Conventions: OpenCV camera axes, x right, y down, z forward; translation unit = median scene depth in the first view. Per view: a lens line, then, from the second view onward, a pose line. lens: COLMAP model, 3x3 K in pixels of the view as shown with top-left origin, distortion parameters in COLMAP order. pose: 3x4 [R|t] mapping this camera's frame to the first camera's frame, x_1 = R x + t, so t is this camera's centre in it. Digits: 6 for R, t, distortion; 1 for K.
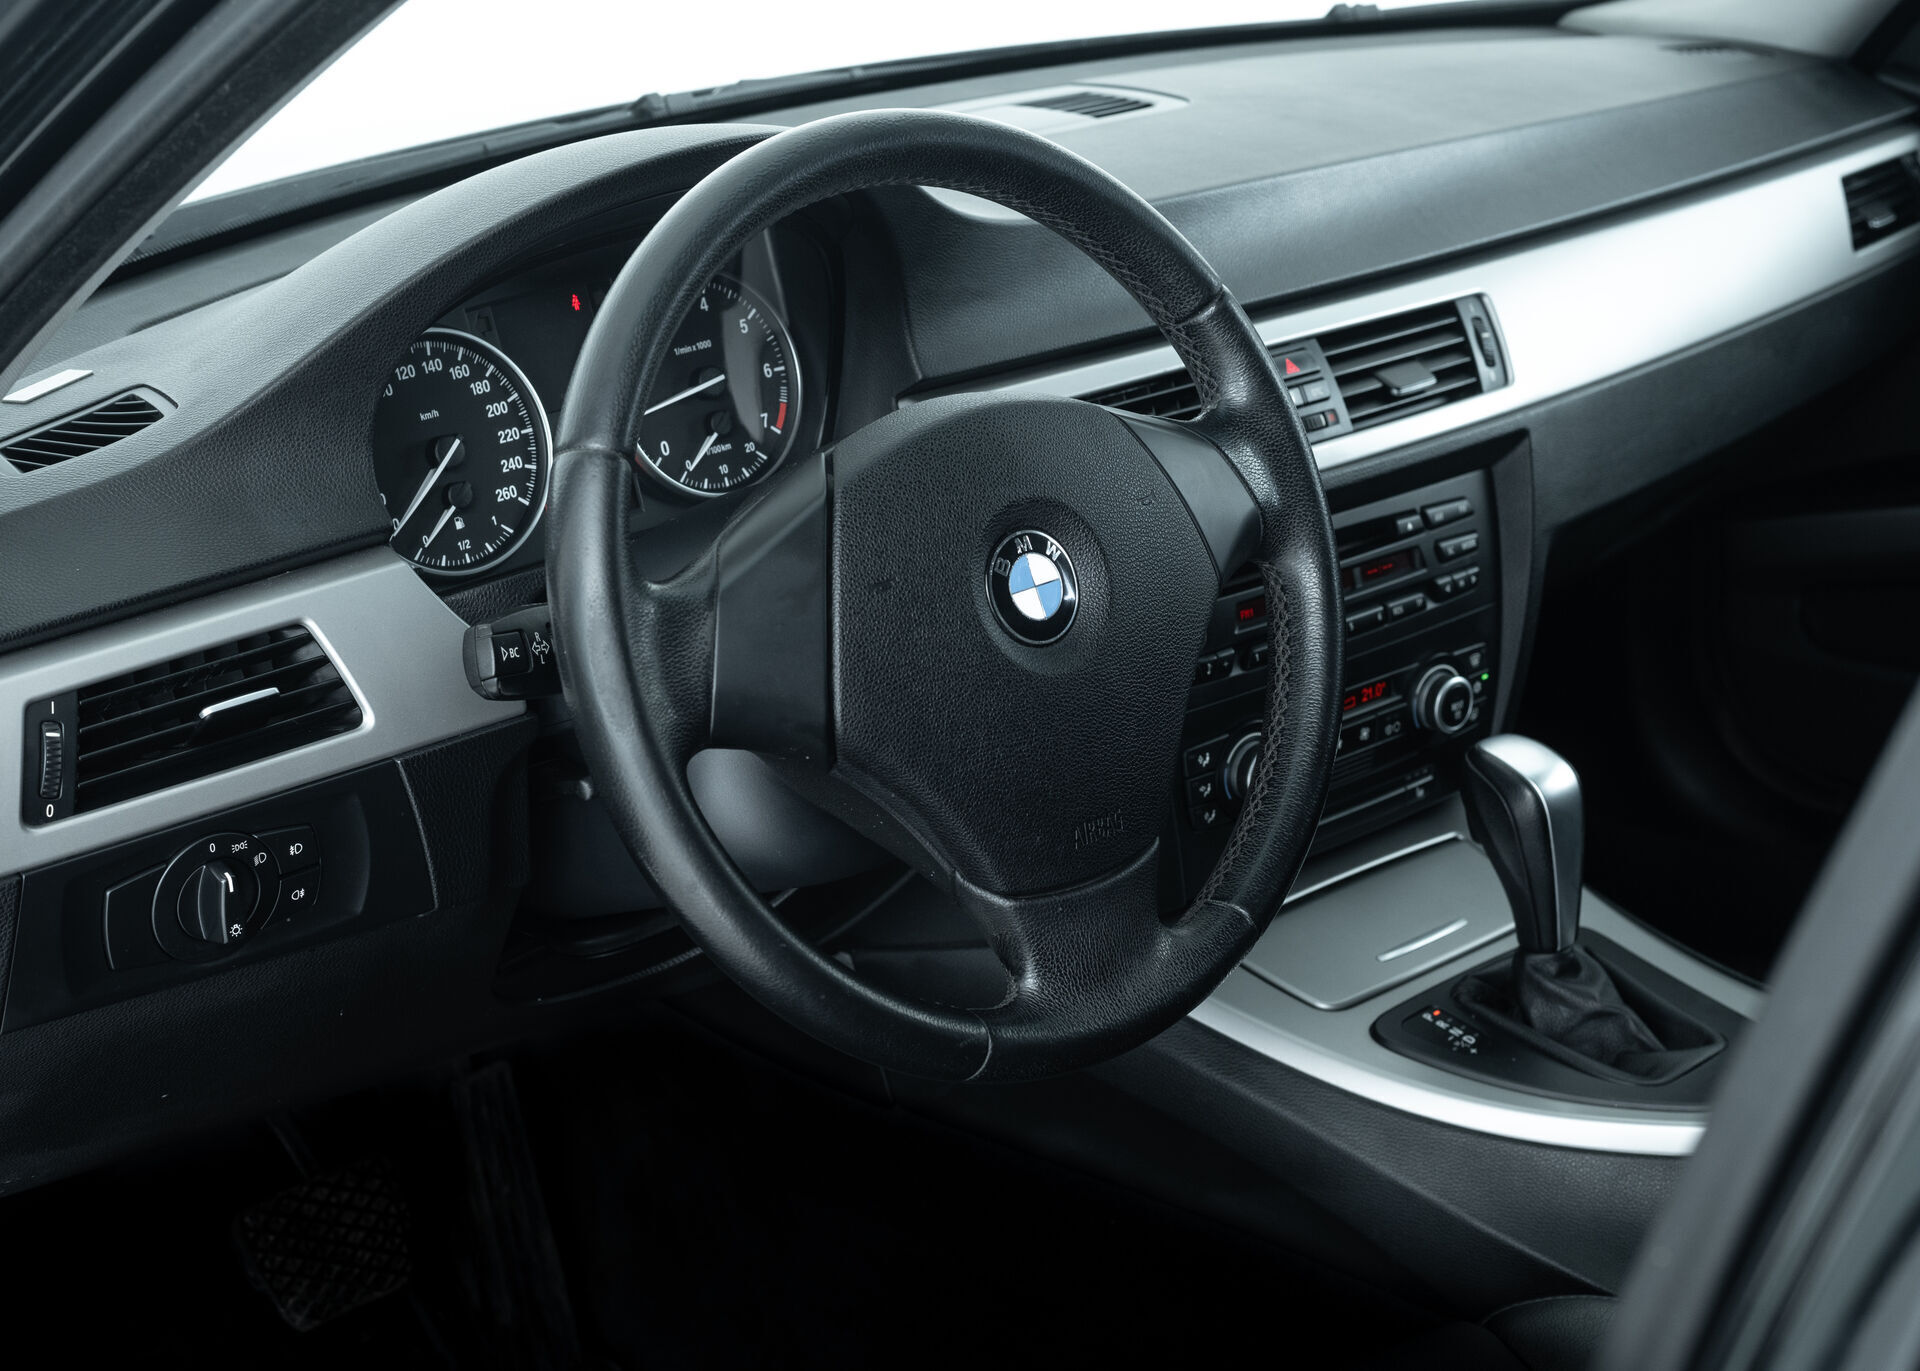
lens RADIAL K [[3069.9, 0, 960.0], [0, 3069.9, 685.5], [0, 0, 1]] dist [-0.158441, 0.149361]
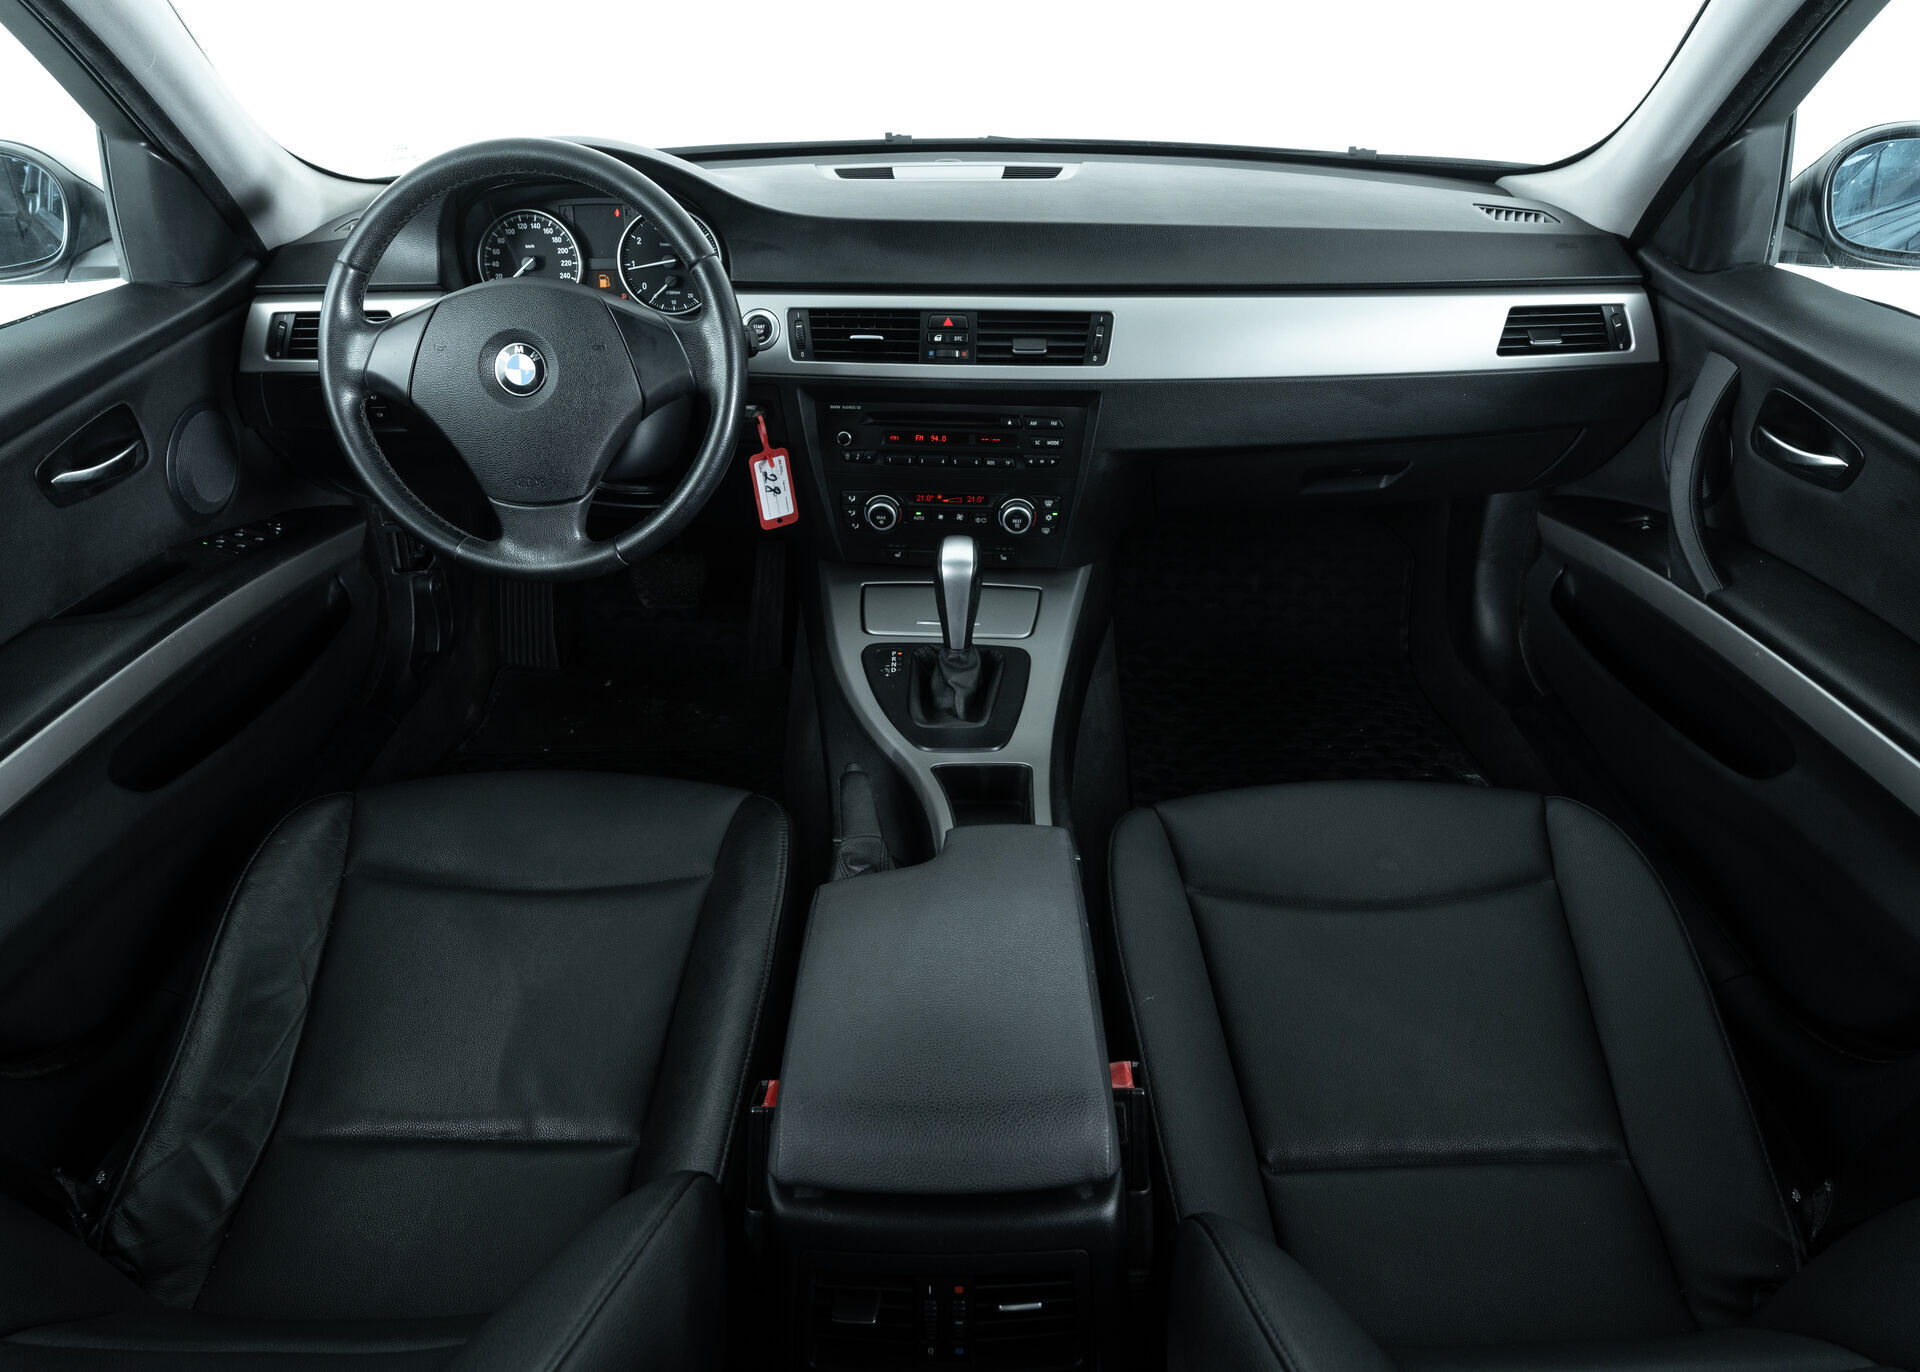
lens RADIAL K [[1249.1, 0, 960.0], [0, 1249.1, 686.0], [0, 0, 1]] dist [-0.026572, -0.003710]
pose [[0.716496, 0.405286, -0.567783, 0.667247], [-0.259665, 0.910379, 0.322156, -0.153041], [0.647463, -0.083390, 0.757521, 0.386857]]
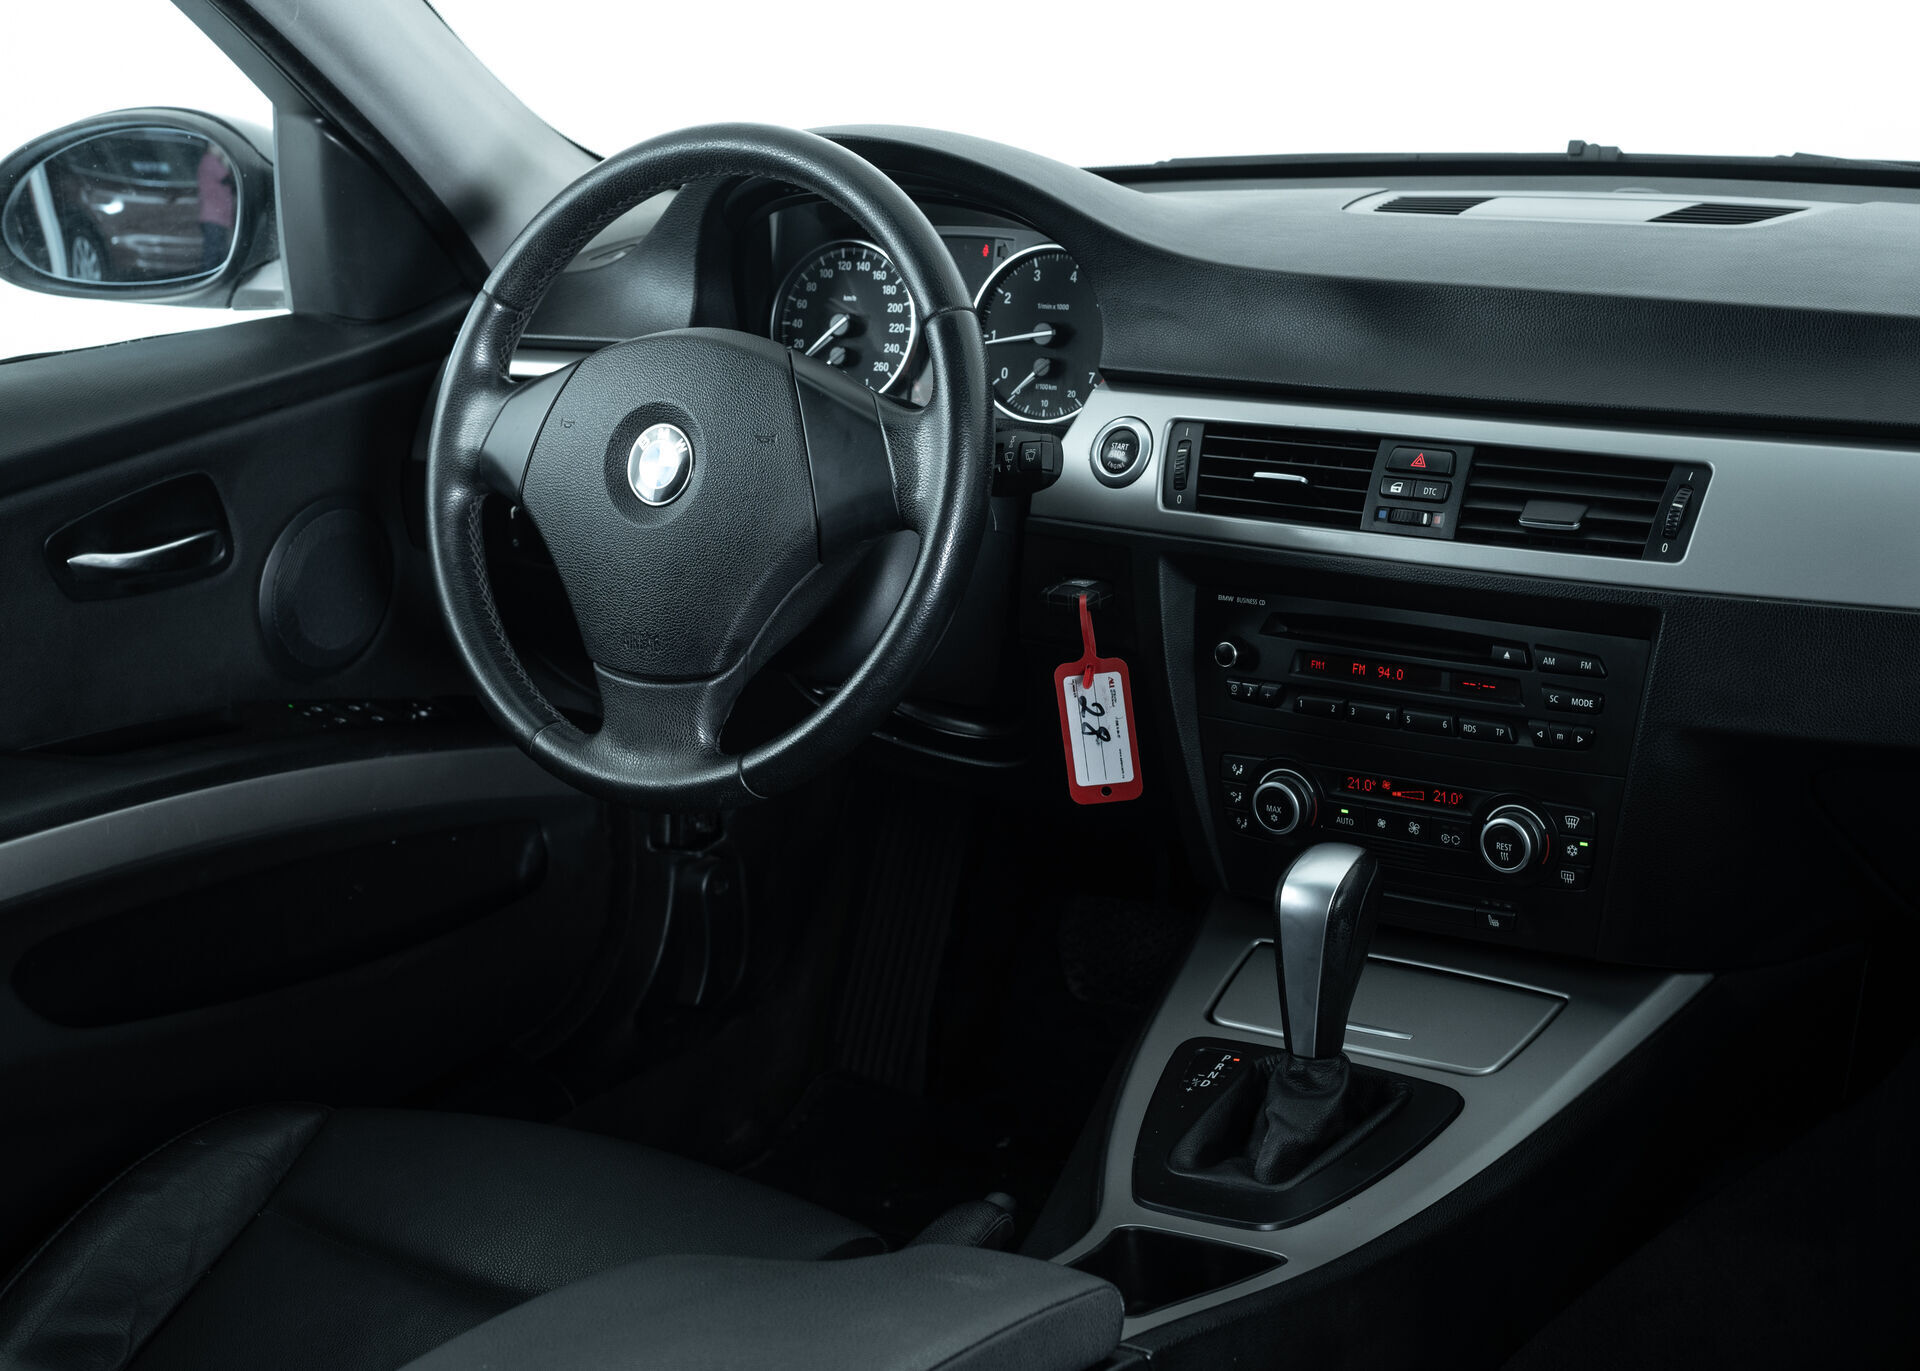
lens RADIAL K [[3266.6, 0, 1000.5], [0, 3266.6, 748.4], [0, 0, 1]] dist [-0.135243, 0.052710]
pose [[0.246594, 0.317226, -0.915729, 1.141849], [-0.279963, 0.927940, 0.246066, -0.250782], [0.927800, 0.195692, 0.317636, 0.536474]]
